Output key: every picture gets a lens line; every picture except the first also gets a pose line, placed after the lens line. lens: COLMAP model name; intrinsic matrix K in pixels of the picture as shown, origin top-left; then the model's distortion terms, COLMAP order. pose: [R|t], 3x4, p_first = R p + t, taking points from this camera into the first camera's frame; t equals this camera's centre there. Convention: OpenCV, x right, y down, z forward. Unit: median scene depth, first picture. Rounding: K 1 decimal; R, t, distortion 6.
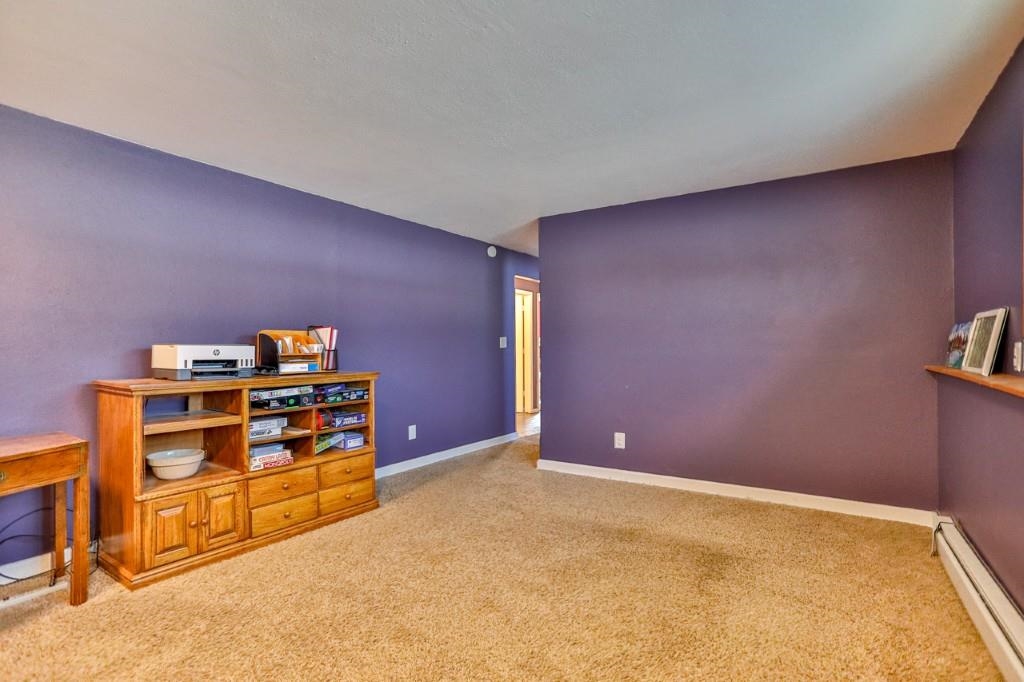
lens RADIAL K [[512.9, 0, 507.9], [0, 512.9, 341.4], [0, 0, 1]] dist [-0.034120, 0.012416]
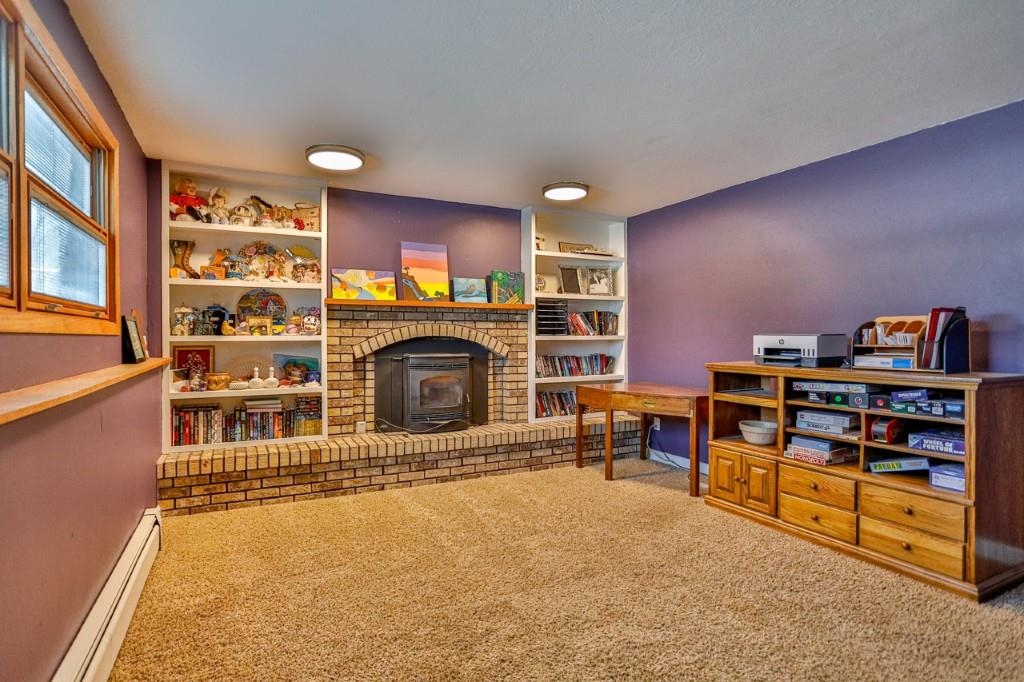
lens RADIAL K [[512.9, 0, 506.8], [0, 512.9, 341.9], [0, 0, 1]] dist [-0.034120, 0.012416]
pose [[-0.497256, 0.010374, -0.867542, 0.620024], [0.013587, 0.999899, 0.004169, 0.008063], [0.867497, -0.009714, -0.497347, 0.937956]]
